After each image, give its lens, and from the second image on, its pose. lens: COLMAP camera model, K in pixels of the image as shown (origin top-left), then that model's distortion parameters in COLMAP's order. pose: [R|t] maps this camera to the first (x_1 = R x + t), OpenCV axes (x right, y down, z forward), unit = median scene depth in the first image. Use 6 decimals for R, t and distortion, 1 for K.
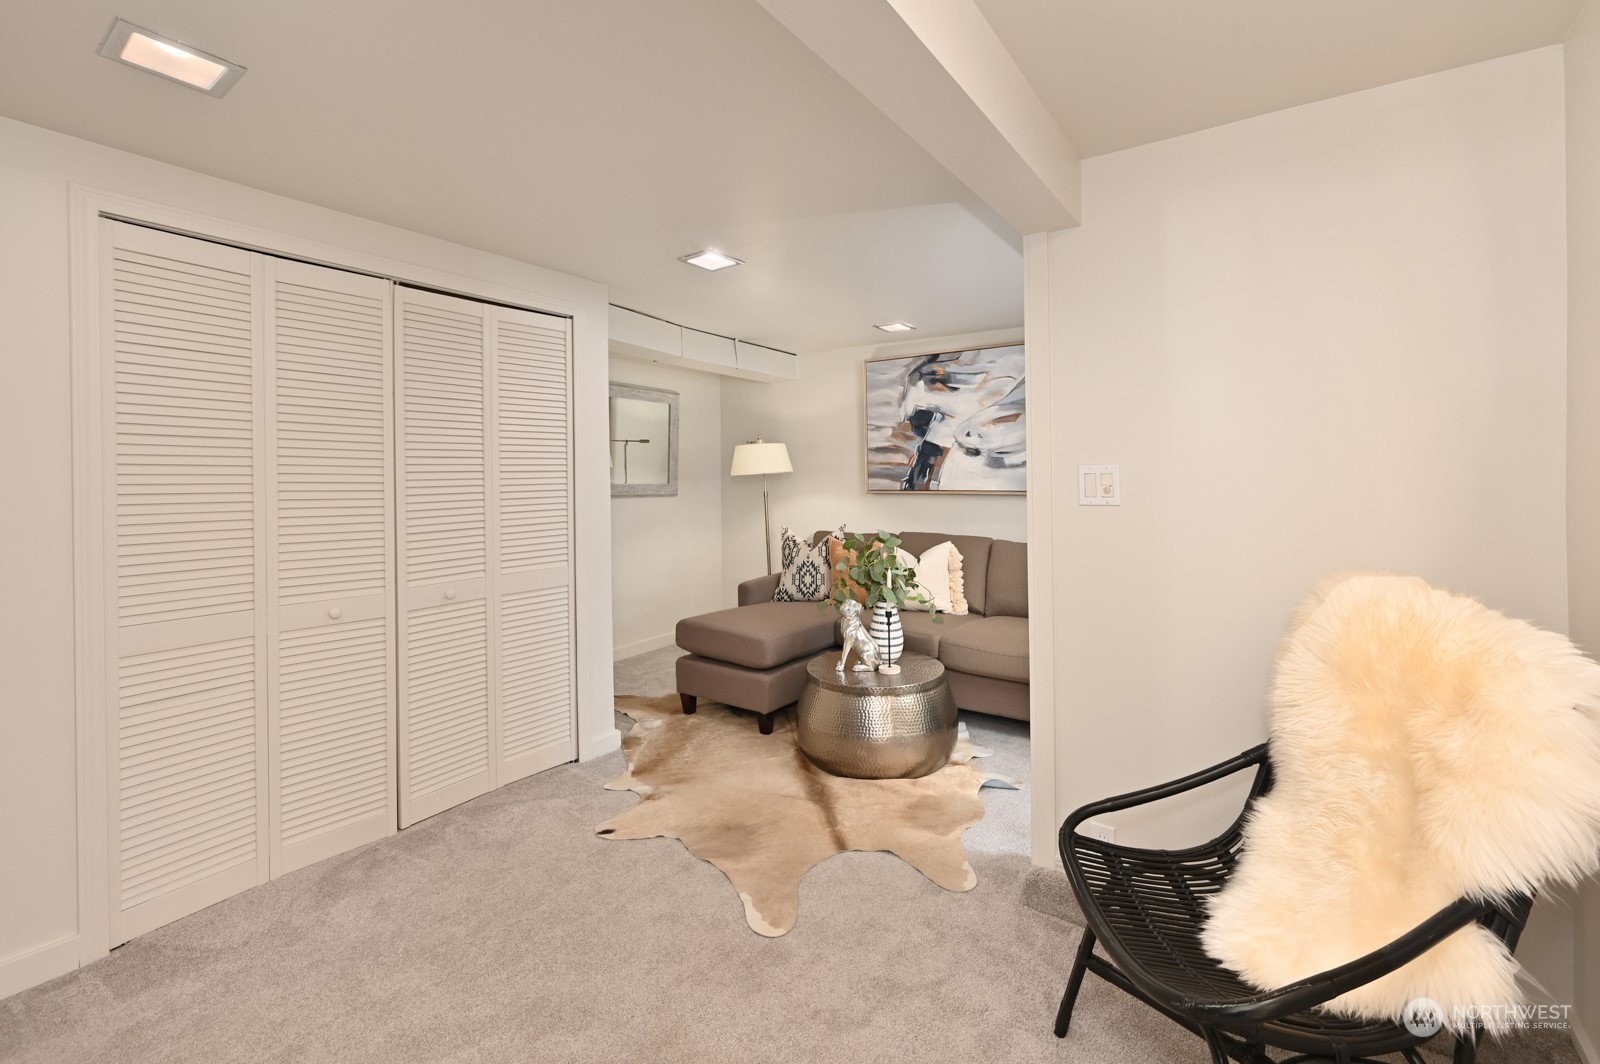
lens RADIAL K [[703.5, 0, 898.8], [0, 703.5, 468.3], [0, 0, 1]] dist [0.000152, 0.000022]
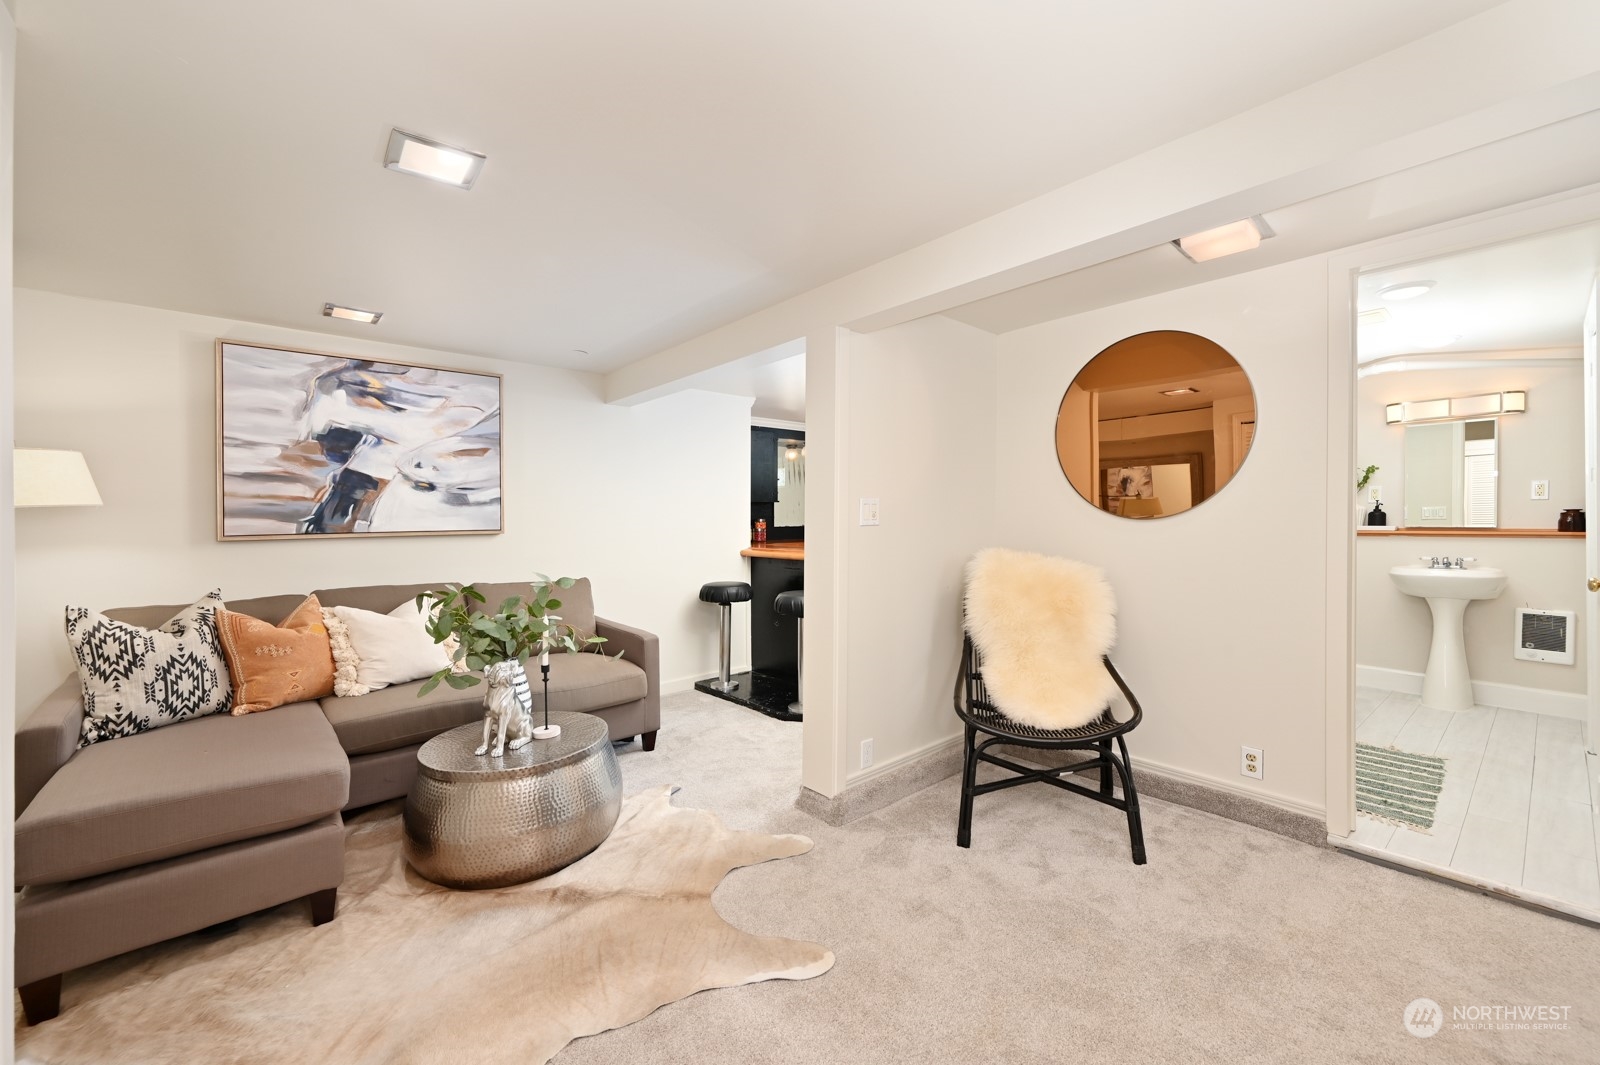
lens RADIAL K [[616.9, 0, 751.9], [0, 616.9, 513.7], [0, 0, 1]] dist [0.001971, 0.000416]
pose [[0.319718, 0.008832, 0.947472, -0.467248], [0.002653, 0.999944, -0.010217, 0.018323], [-0.947509, 0.005780, 0.319676, 0.368490]]
